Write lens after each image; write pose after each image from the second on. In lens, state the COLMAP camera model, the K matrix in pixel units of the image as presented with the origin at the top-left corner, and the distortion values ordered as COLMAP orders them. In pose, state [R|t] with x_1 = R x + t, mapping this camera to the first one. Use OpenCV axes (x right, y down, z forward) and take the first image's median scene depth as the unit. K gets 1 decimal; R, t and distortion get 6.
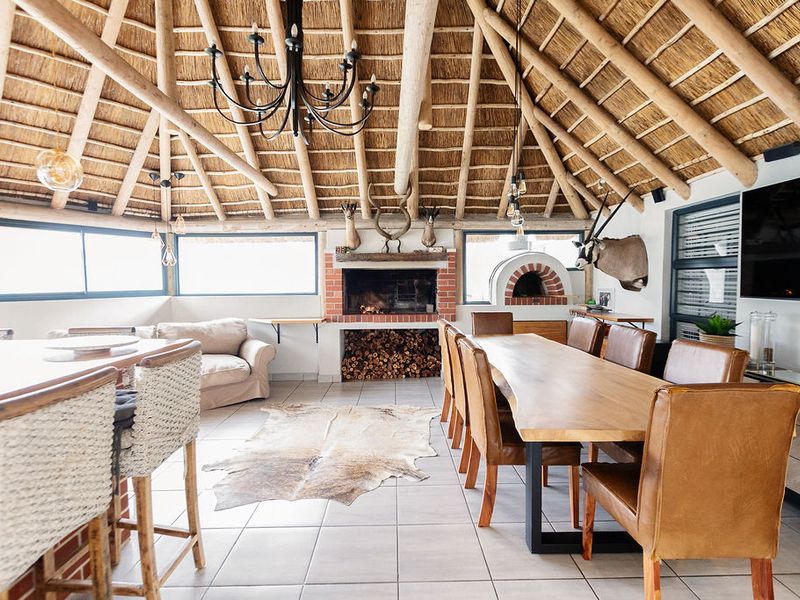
lens RADIAL K [[399.1, 0, 400.8], [0, 399.1, 297.0], [0, 0, 1]] dist [0.004409, -0.001211]
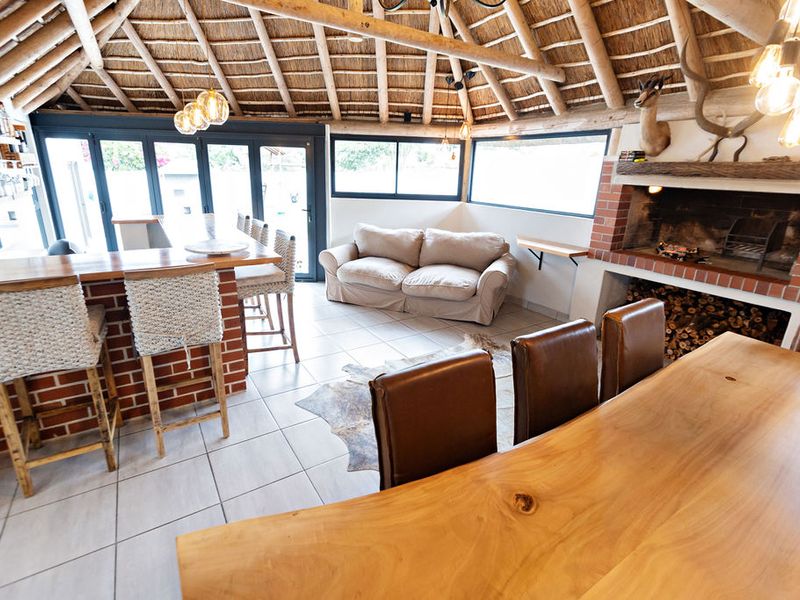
lens RADIAL K [[397.5, 0, 399.7], [0, 397.5, 294.9], [0, 0, 1]] dist [-0.002379, -0.000541]
pose [[0.538997, 0.277839, -0.795165, 0.240861], [-0.073193, 0.955910, 0.284391, -0.056417], [0.839122, -0.095086, 0.535569, 0.293348]]
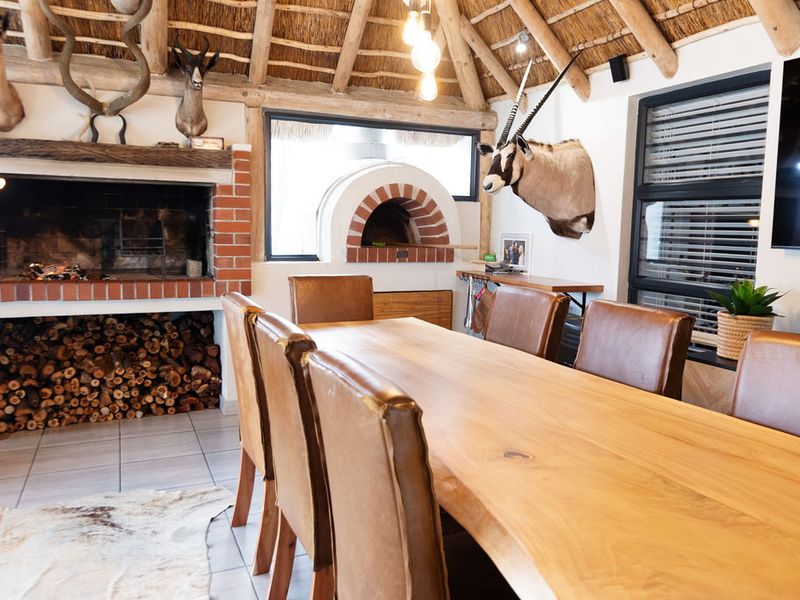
lens RADIAL K [[628.0, 0, 400.4], [0, 628.0, 295.0], [0, 0, 1]] dist [-0.008855, 0.001005]
pose [[0.919180, -0.017727, 0.393438, 0.002455], [-0.009288, 0.997733, 0.066655, 0.007820], [-0.393728, -0.064922, 0.916932, 0.223771]]
